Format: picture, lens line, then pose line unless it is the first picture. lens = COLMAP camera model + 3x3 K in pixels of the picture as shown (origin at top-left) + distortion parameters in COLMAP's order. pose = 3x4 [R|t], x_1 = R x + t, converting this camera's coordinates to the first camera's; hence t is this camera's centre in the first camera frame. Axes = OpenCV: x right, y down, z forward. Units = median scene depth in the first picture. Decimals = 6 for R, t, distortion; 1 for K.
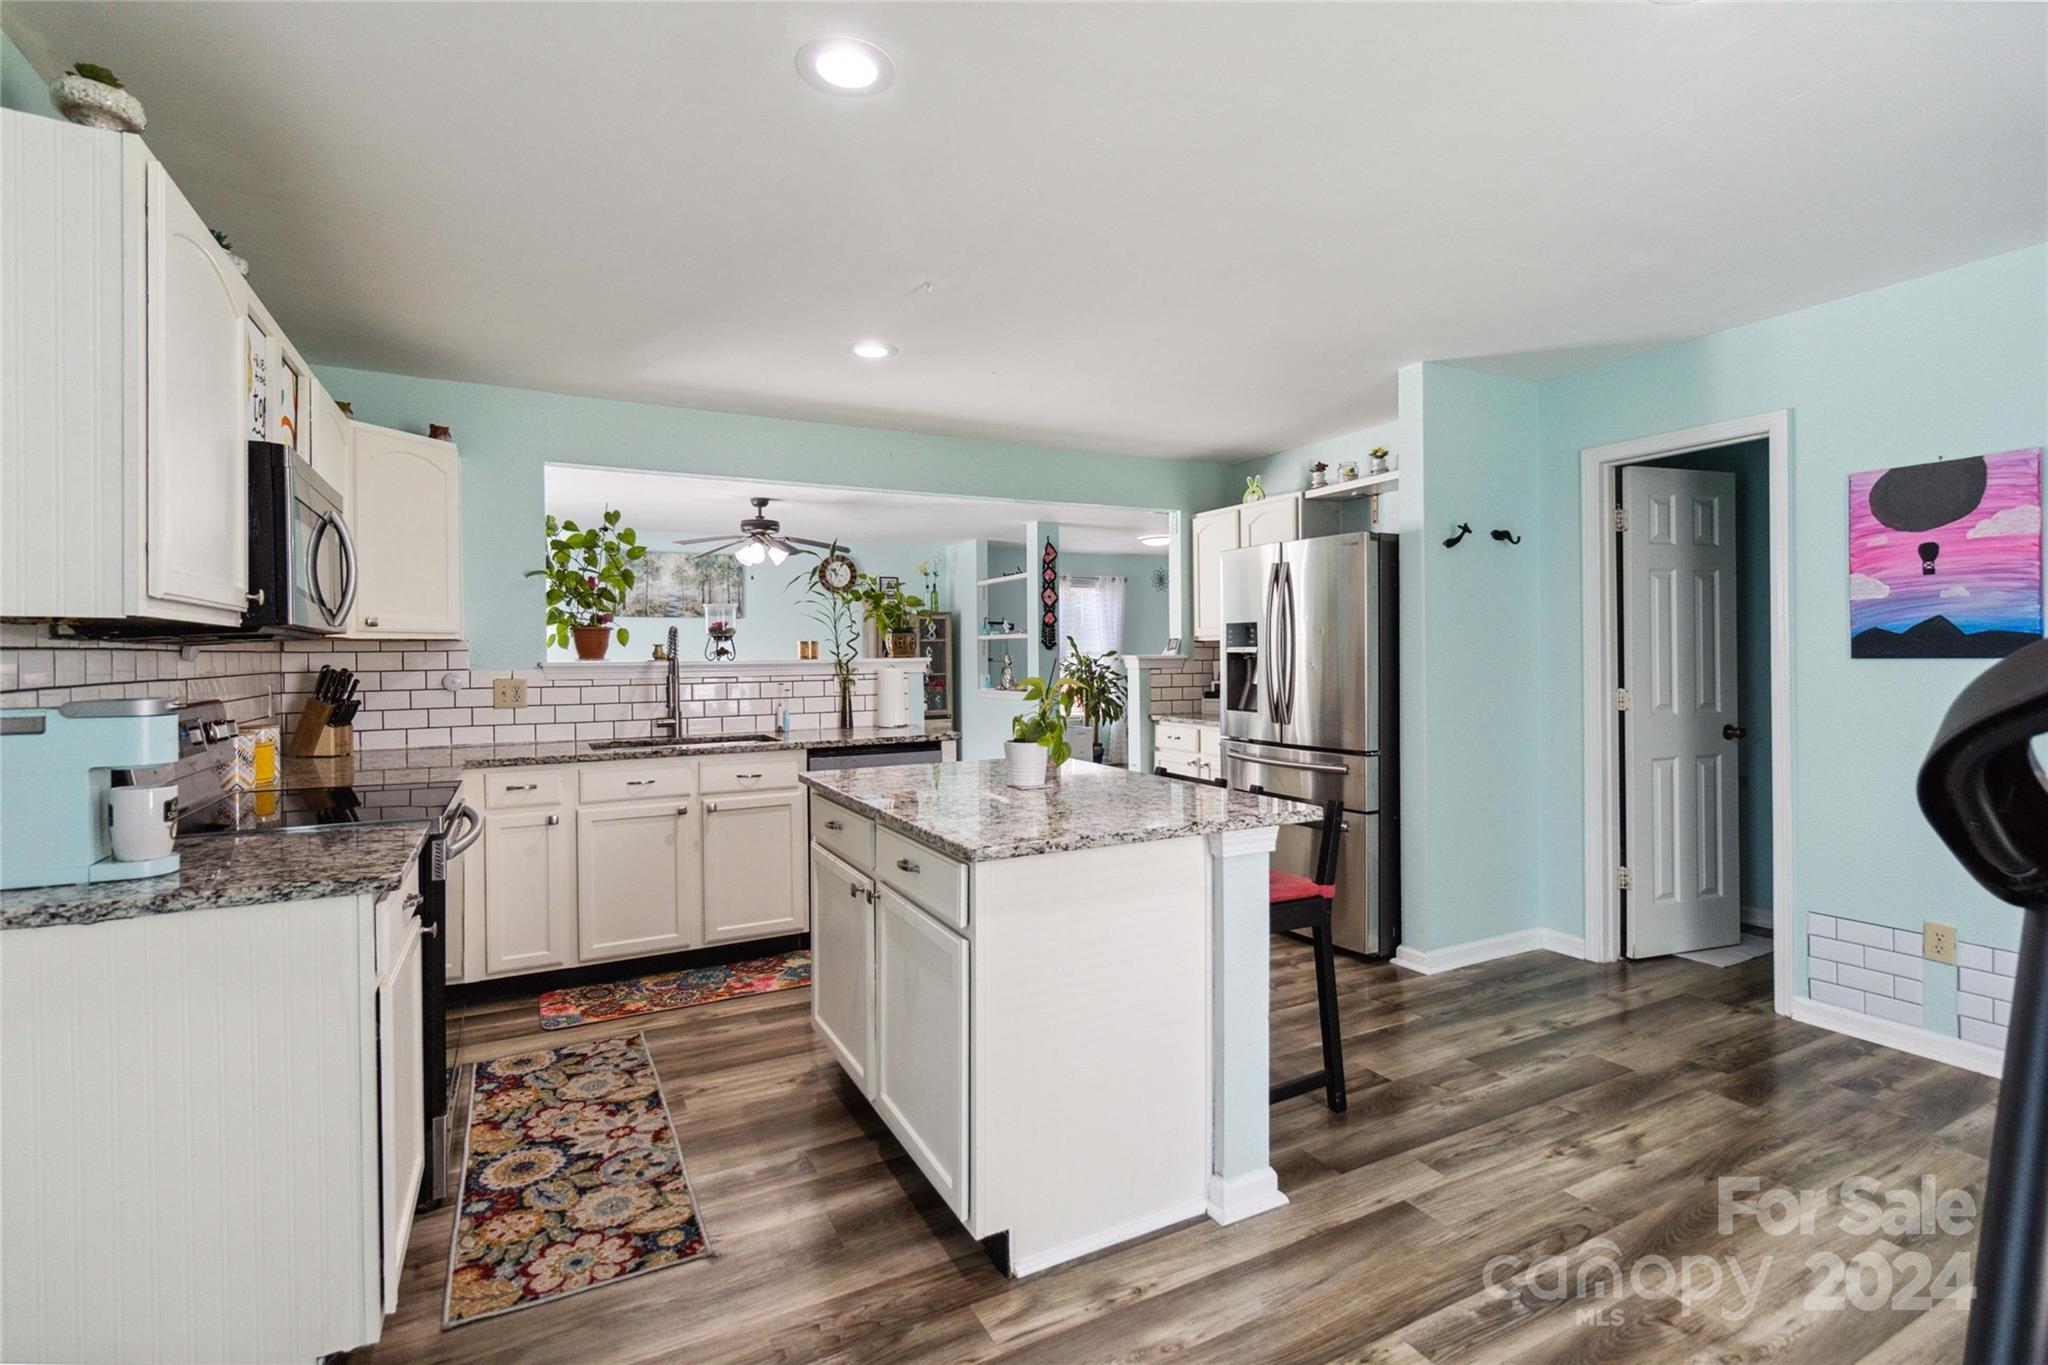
lens RADIAL K [[958.1, 0, 1034.7], [0, 958.1, 658.4], [0, 0, 1]] dist [0.000056, 0.000083]
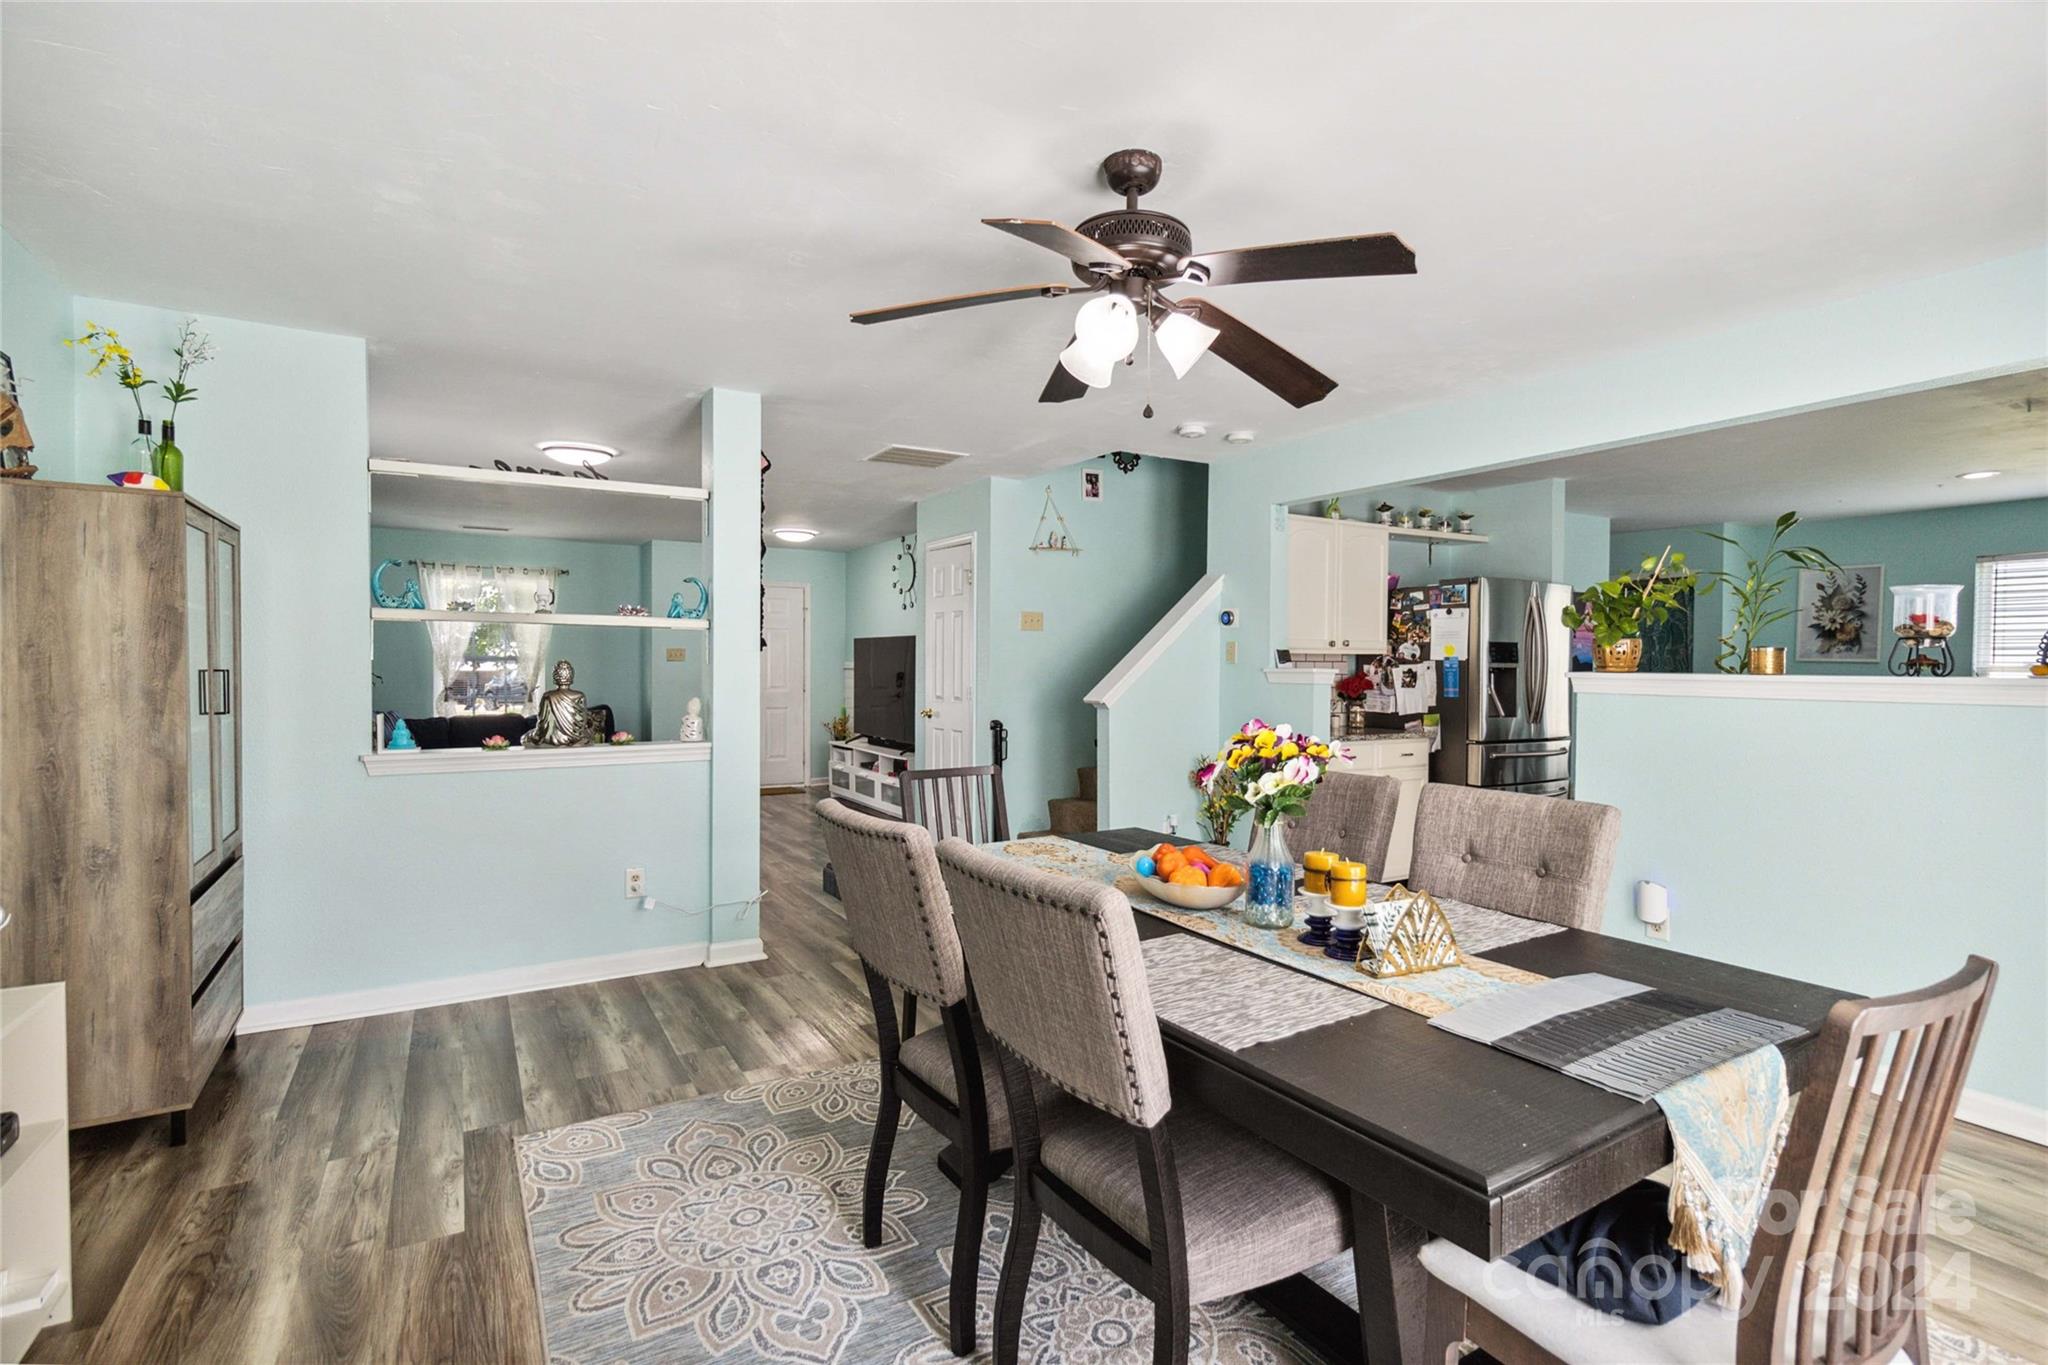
lens RADIAL K [[966.4, 0, 1052.2], [0, 966.4, 687.9], [0, 0, 1]] dist [-0.003538, 0.000193]
pose [[-0.062443, -0.016863, 0.997906, -0.976506], [-0.001285, 0.999858, 0.016816, 0.000872], [-0.998048, -0.000232, -0.062456, 1.693766]]
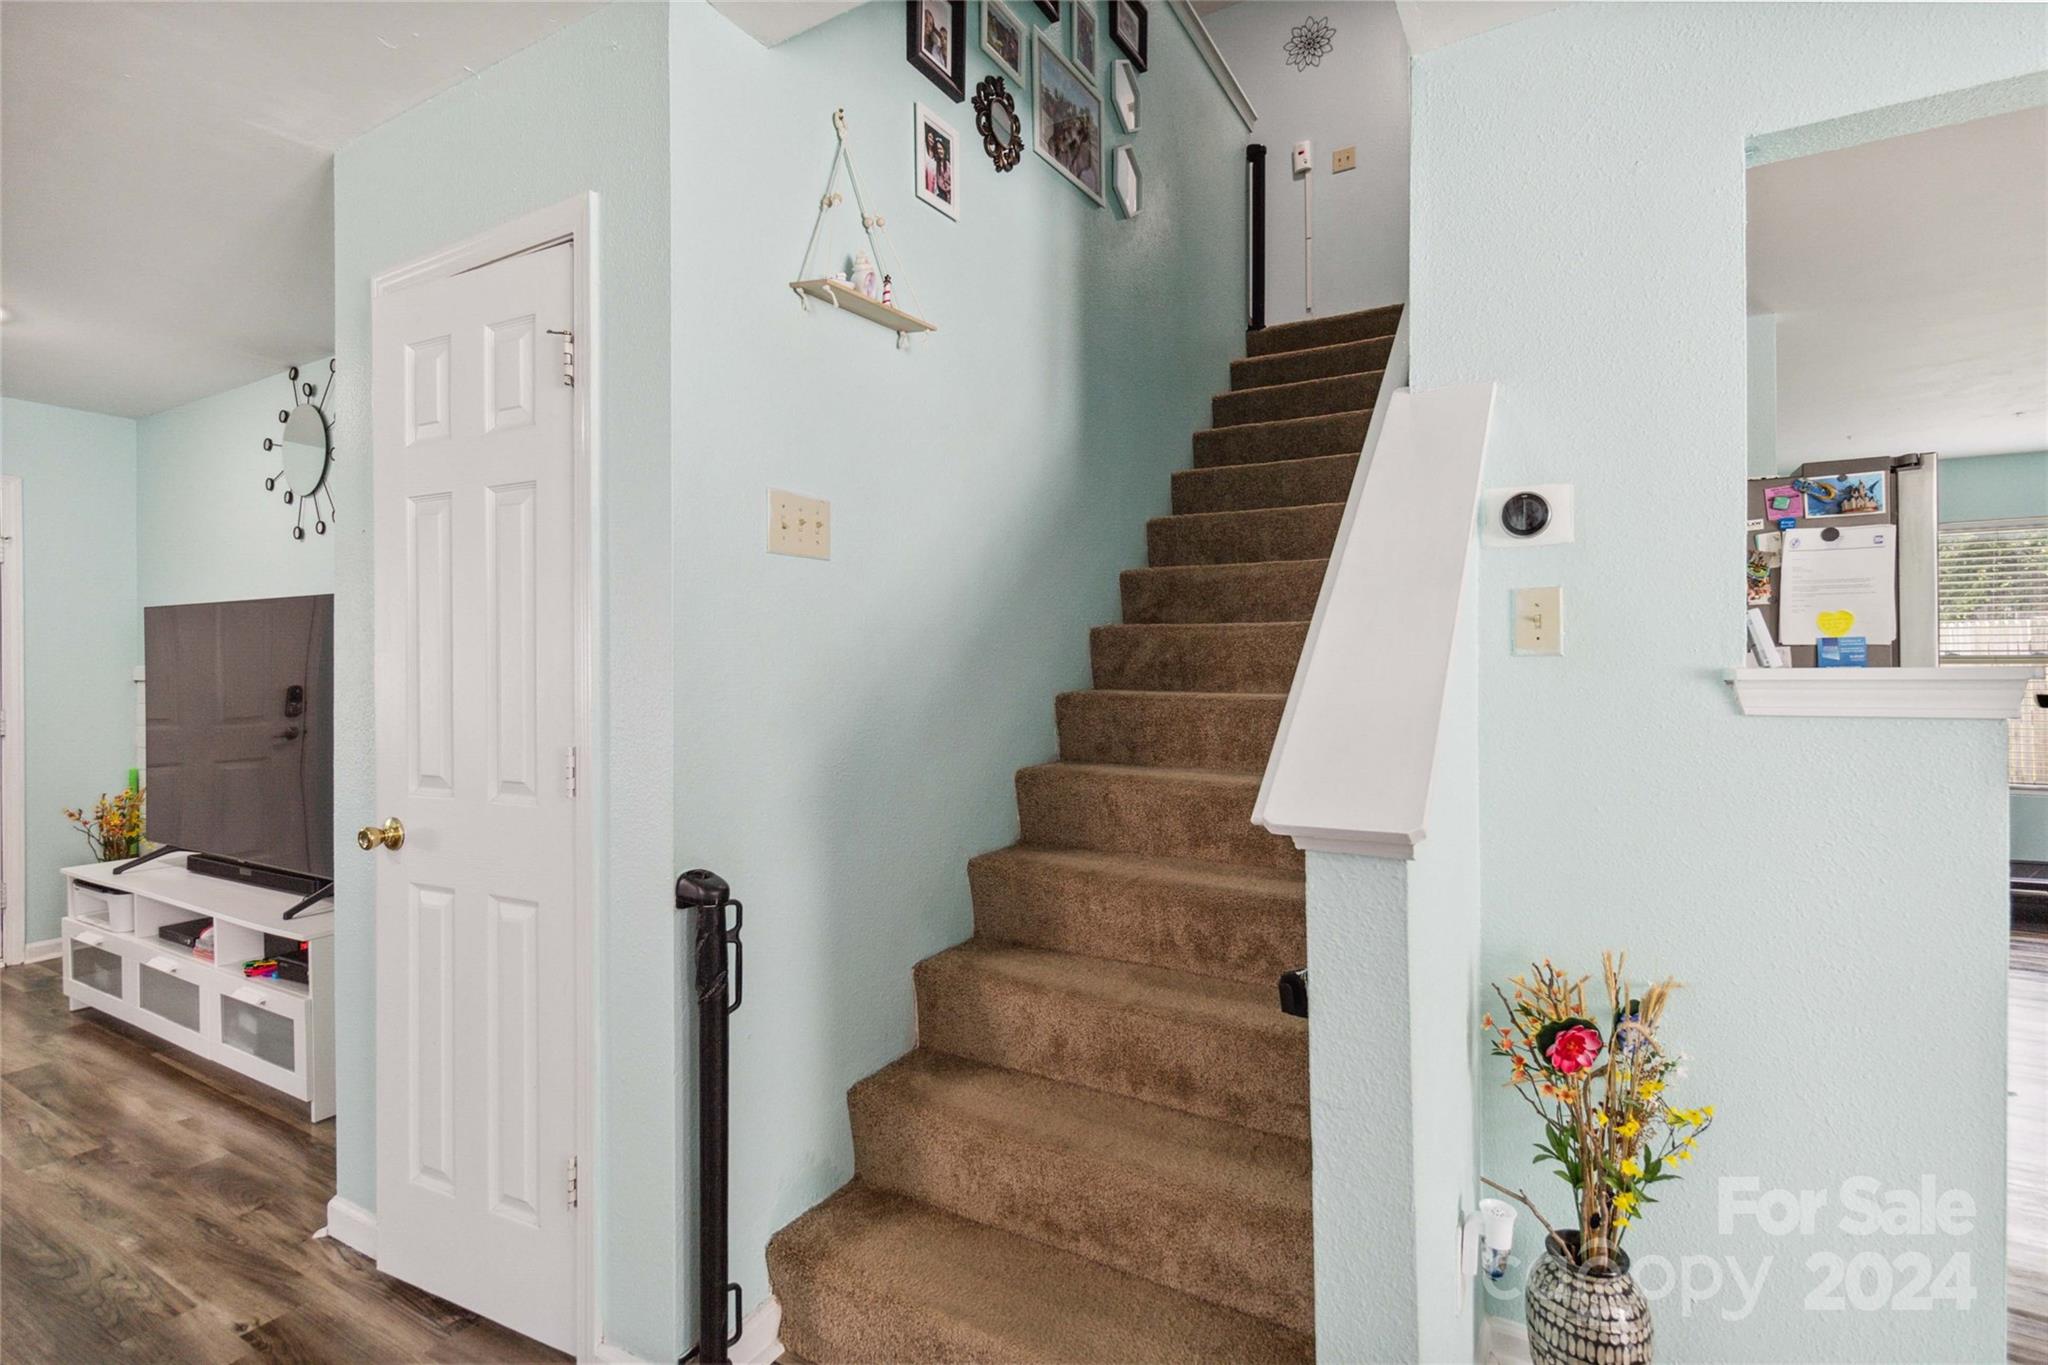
lens RADIAL K [[955.7, 0, 1035.2], [0, 955.7, 666.2], [0, 0, 1]] dist [0.003079, 0.000324]
pose [[-0.527334, 0.009458, 0.849605, 0.024387], [0.012026, 0.999921, -0.003667, -0.006680], [-0.849573, 0.008284, -0.527406, 1.773117]]
